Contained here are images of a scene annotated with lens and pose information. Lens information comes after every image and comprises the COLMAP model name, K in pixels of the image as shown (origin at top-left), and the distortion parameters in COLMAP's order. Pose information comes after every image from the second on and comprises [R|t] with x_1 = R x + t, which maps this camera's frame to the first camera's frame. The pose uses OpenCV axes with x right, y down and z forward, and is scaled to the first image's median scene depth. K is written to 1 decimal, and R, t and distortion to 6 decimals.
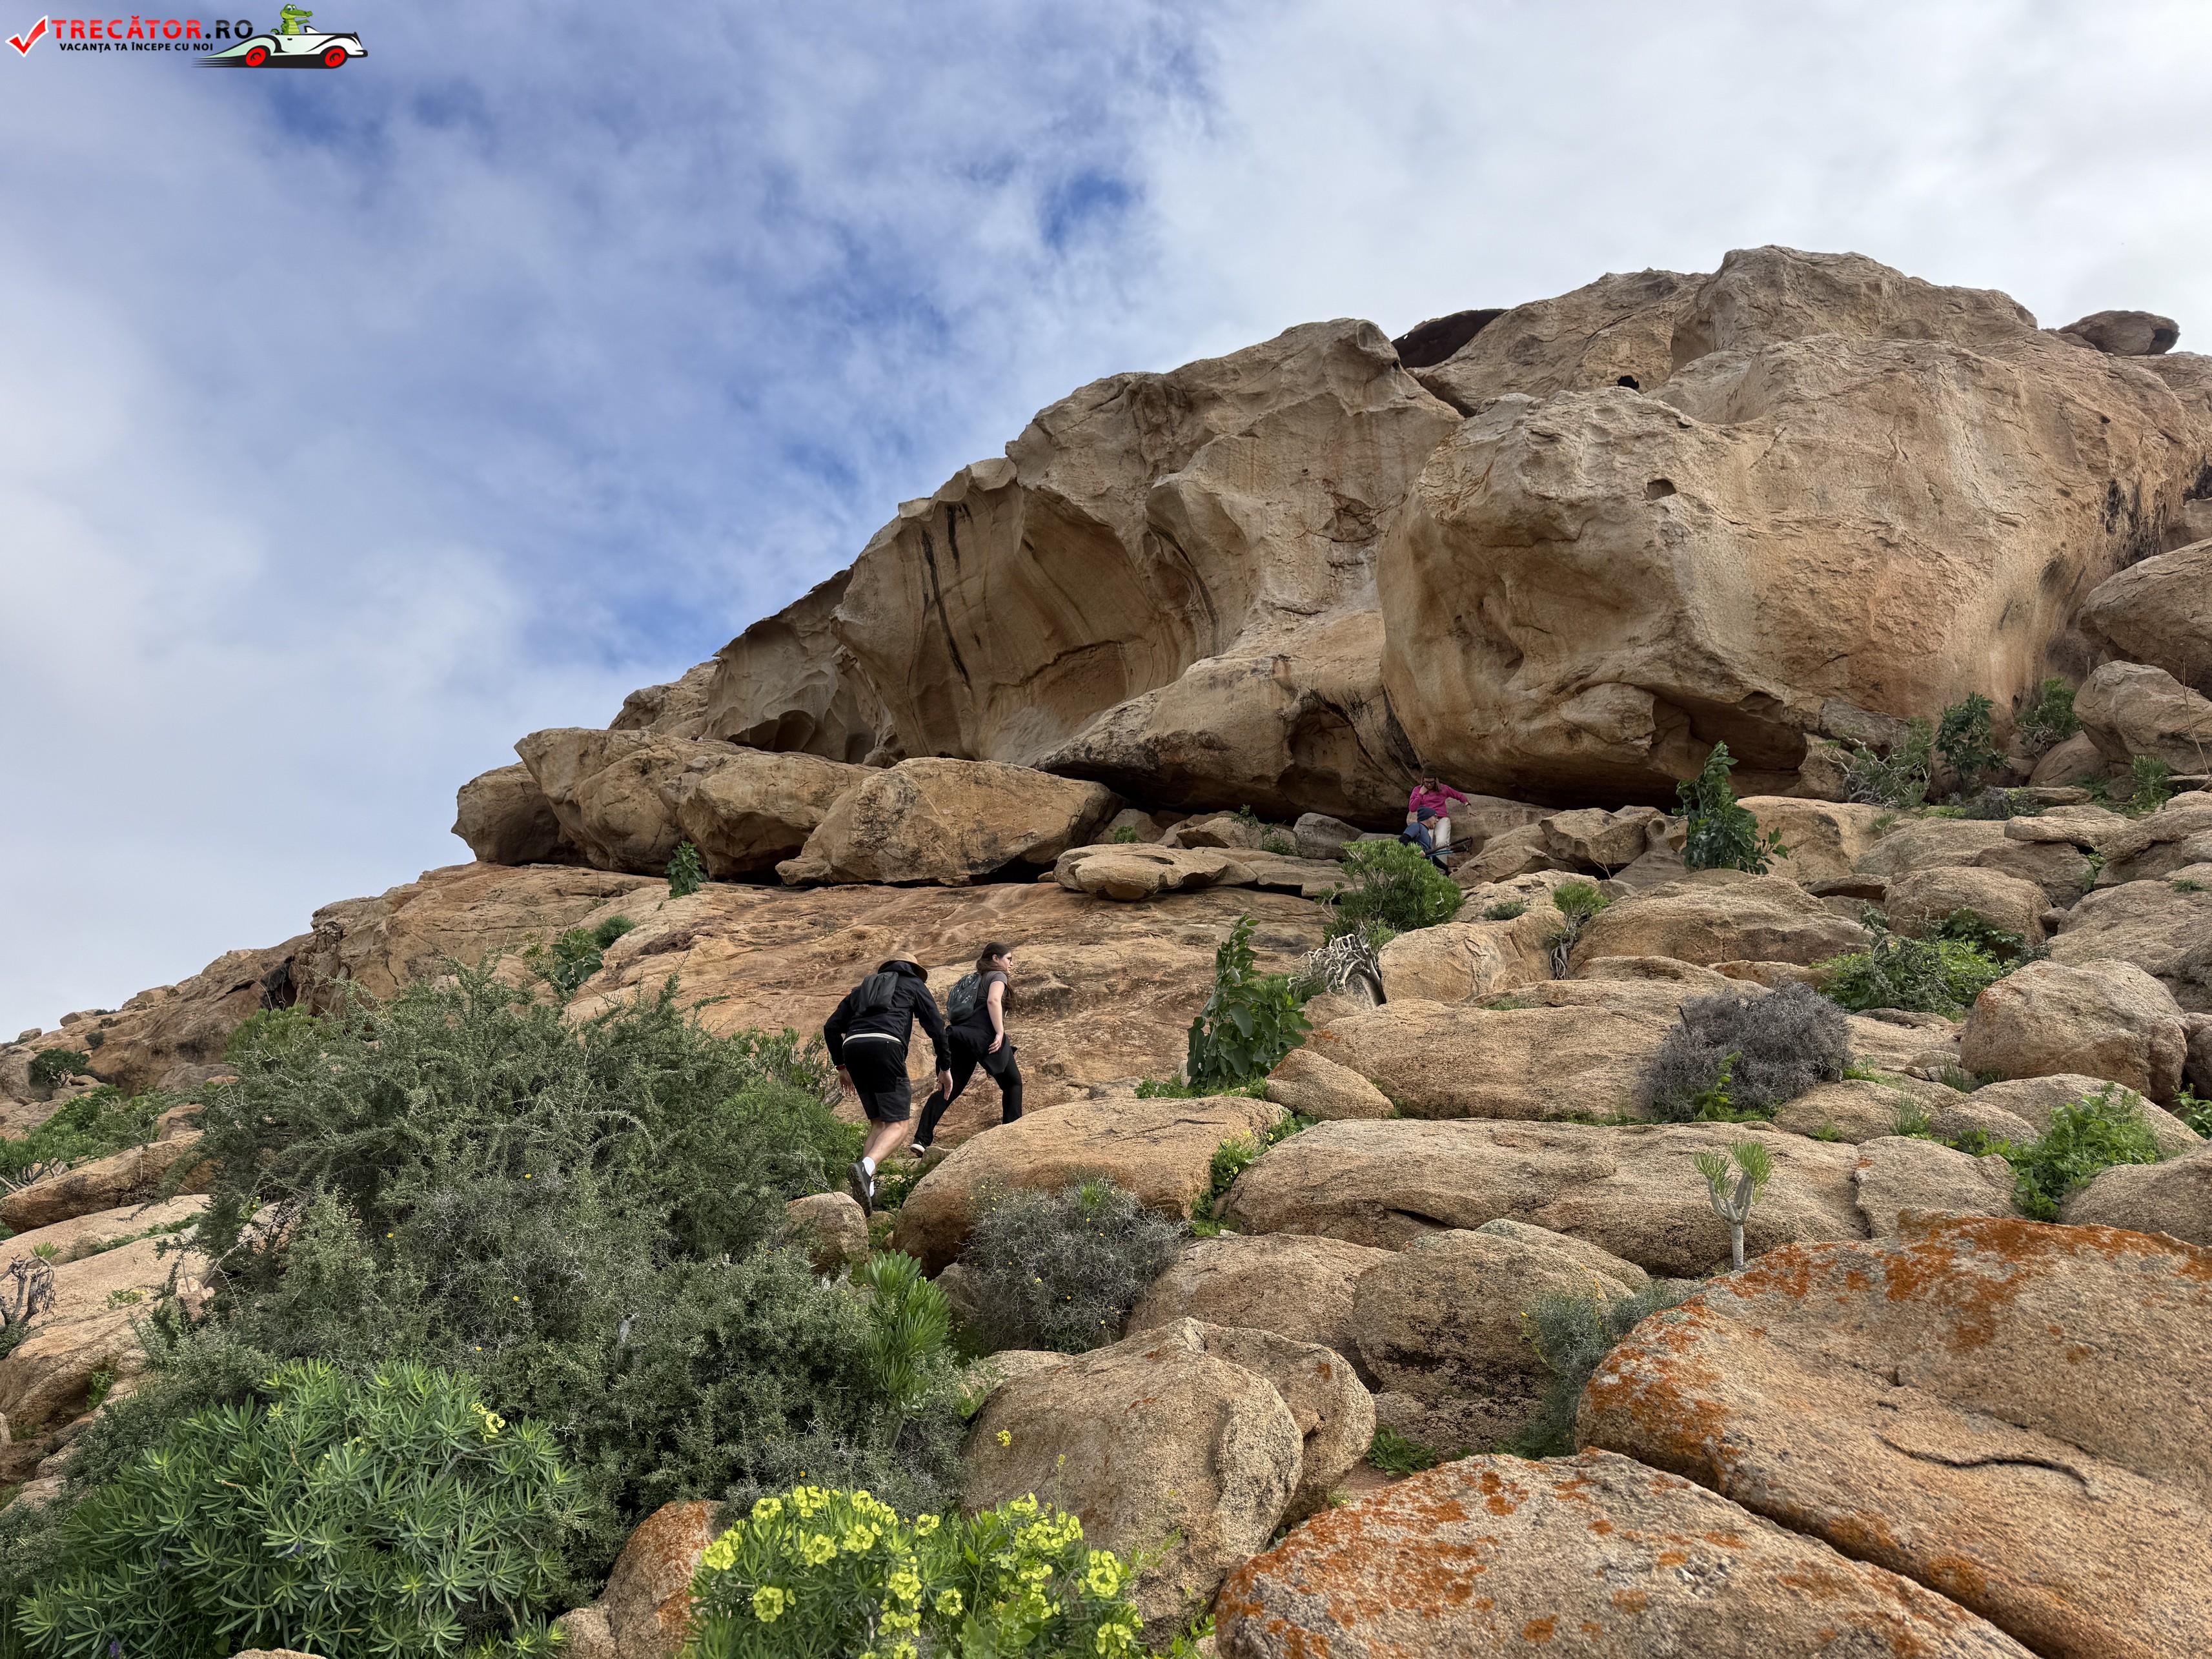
lens RADIAL K [[1539.6, 0, 1096.5], [0, 1539.6, 839.5], [0, 0, 1]] dist [0.050264, -0.053248]
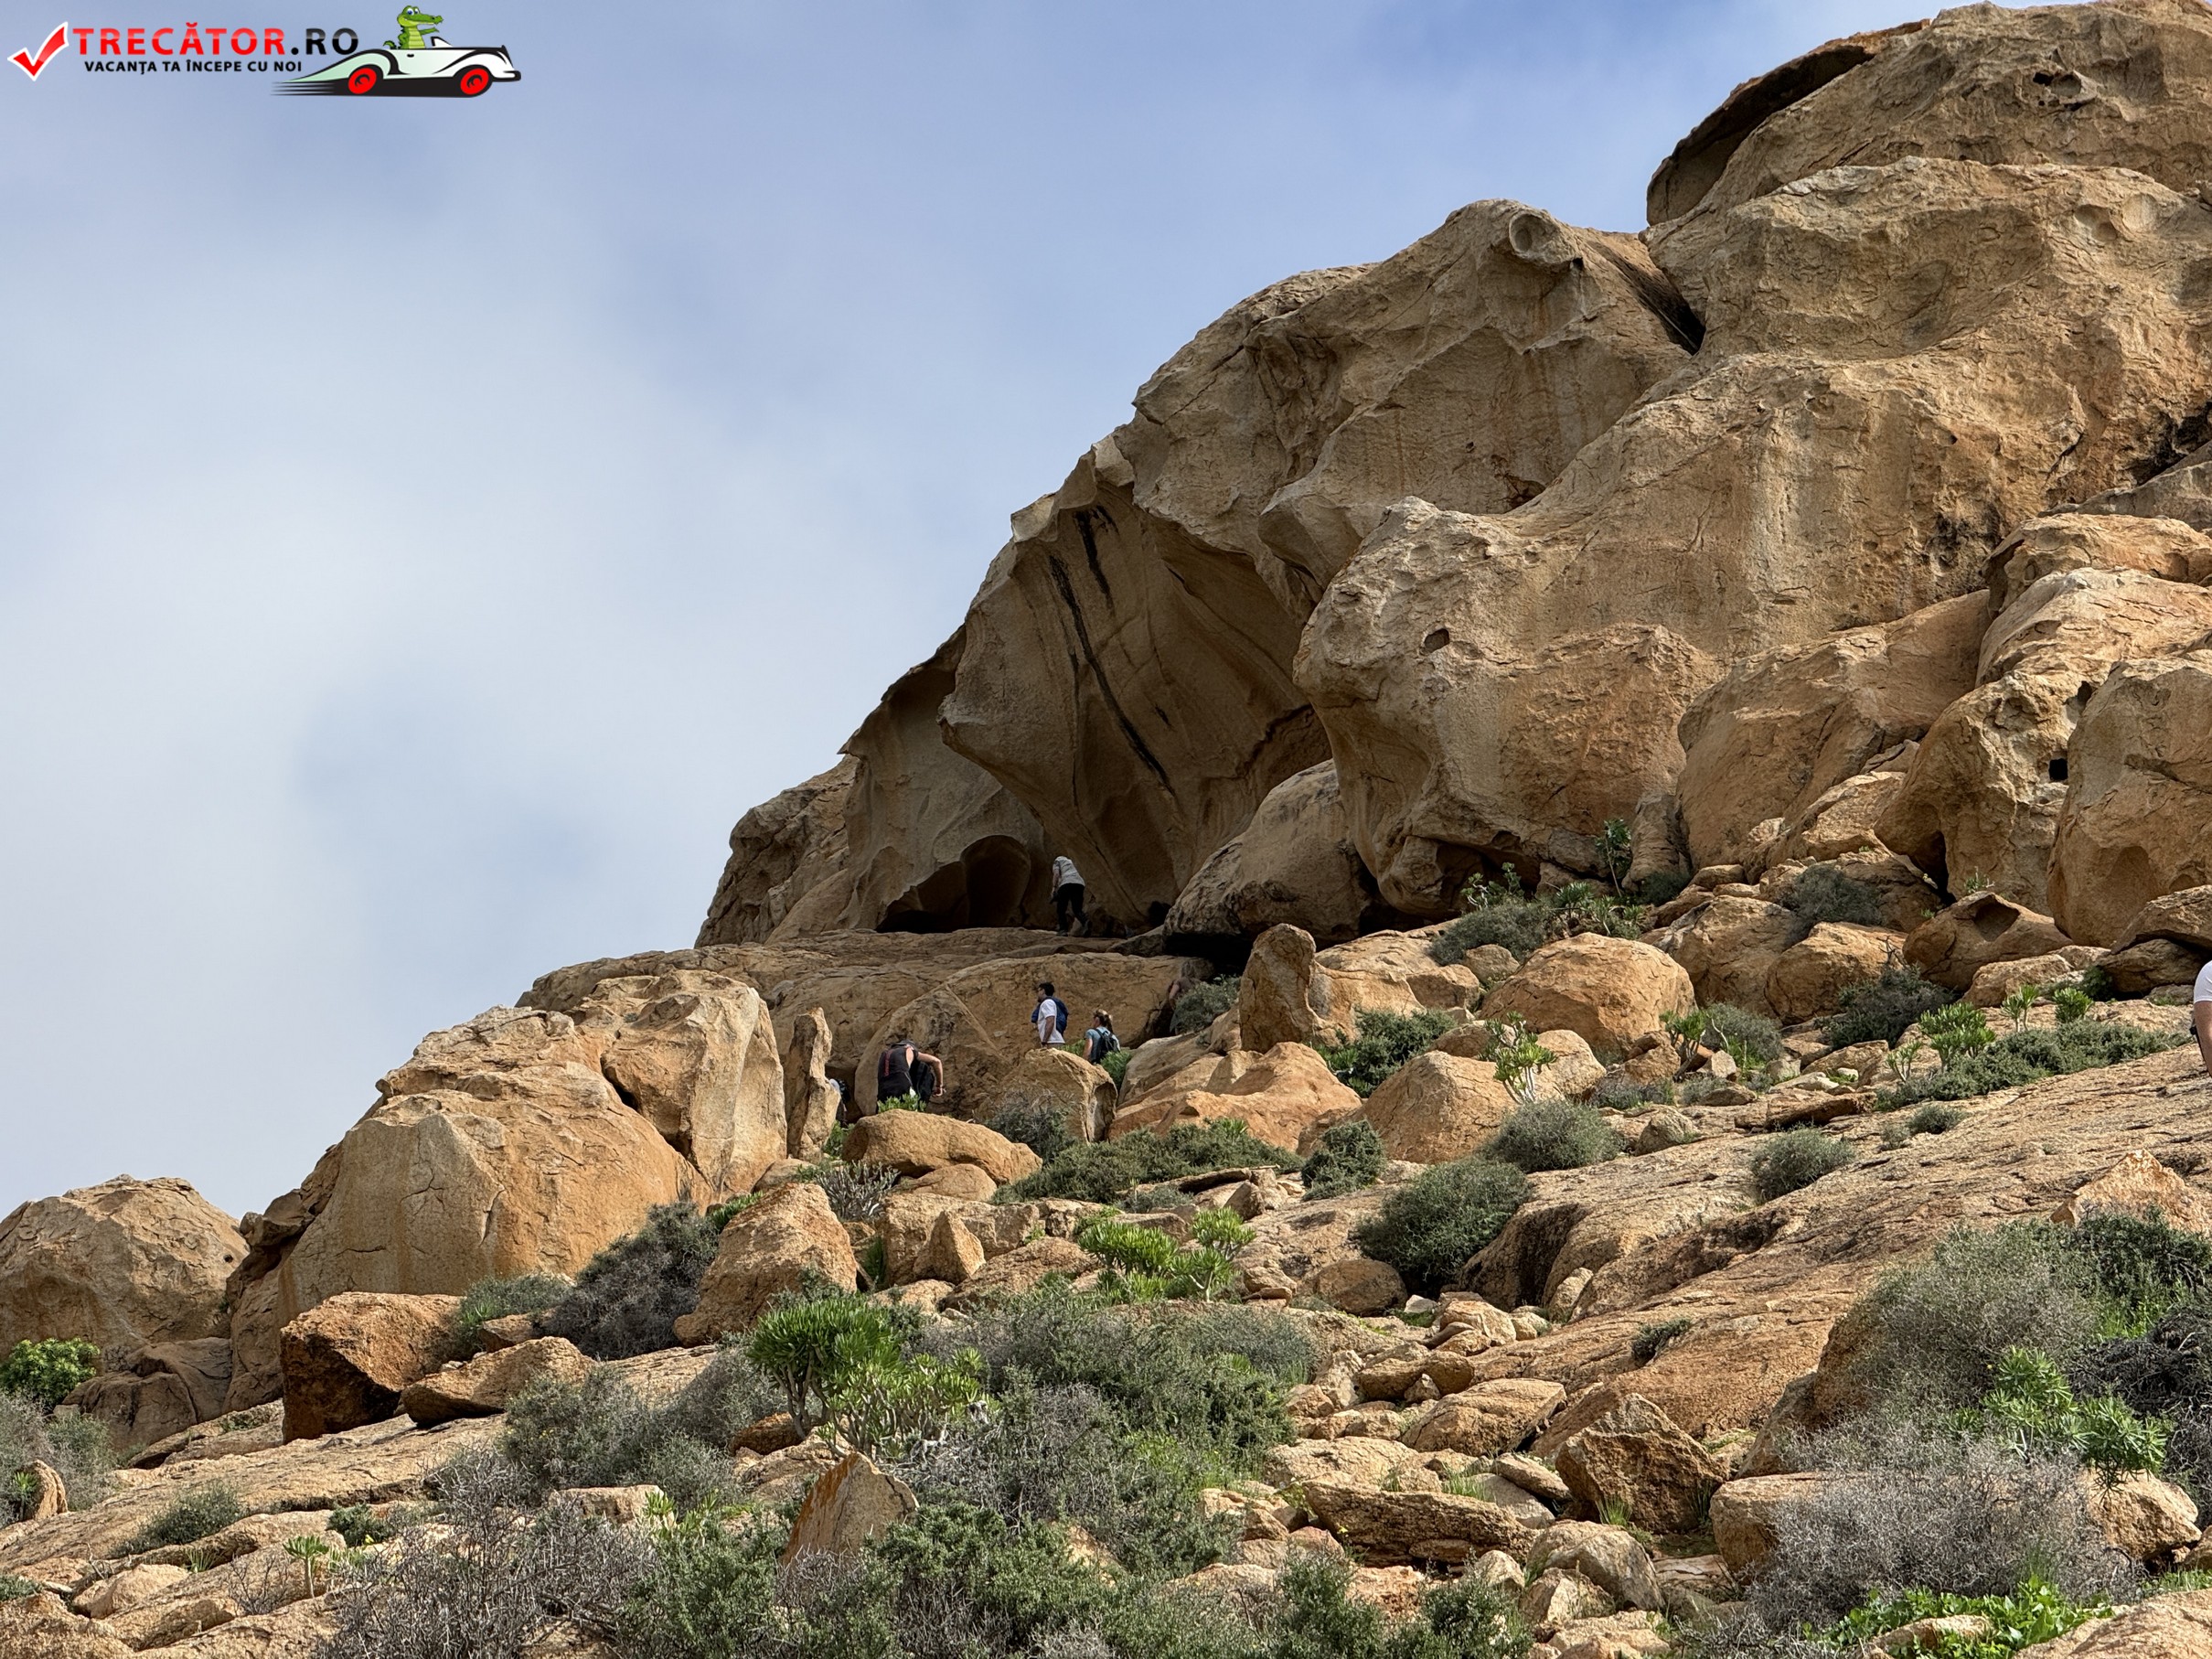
lens RADIAL K [[7730.1, 0, 1105.4], [0, 7730.1, 828.5], [0, 0, 1]] dist [-0.817196, 0.000000]
pose [[0.937930, -0.180723, -0.296019, 0.979125], [0.177477, 0.983390, -0.038039, 0.033379], [0.297977, -0.016858, 0.954424, -2.365349]]
